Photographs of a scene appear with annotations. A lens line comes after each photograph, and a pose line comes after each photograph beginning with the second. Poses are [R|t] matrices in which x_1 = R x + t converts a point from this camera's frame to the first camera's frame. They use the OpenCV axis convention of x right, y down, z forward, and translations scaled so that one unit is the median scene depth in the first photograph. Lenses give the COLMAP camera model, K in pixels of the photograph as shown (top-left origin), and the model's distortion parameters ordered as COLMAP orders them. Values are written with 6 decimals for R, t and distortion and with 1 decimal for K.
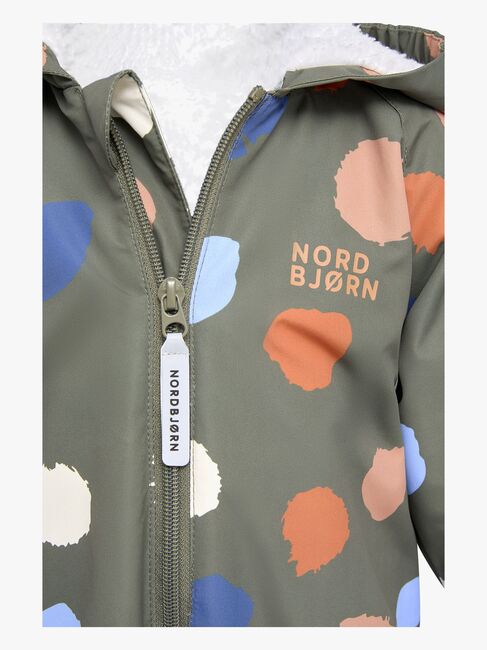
lens RADIAL K [[1105.7, 0, 243.5], [0, 1105.7, 325.0], [0, 0, 1]] dist [0.010639, -1.712555]
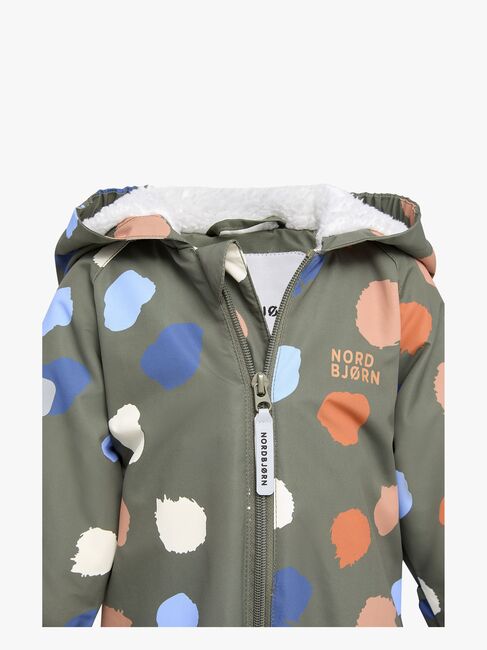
lens RADIAL K [[1078.3, 0, 243.5], [0, 1078.3, 325.0], [0, 0, 1]] dist [0.019541, -1.335199]
pose [[0.995644, -0.005740, 0.093064, -0.218459], [0.012962, 0.996932, -0.077186, 0.006444], [-0.092335, 0.078056, 0.992664, -0.481202]]
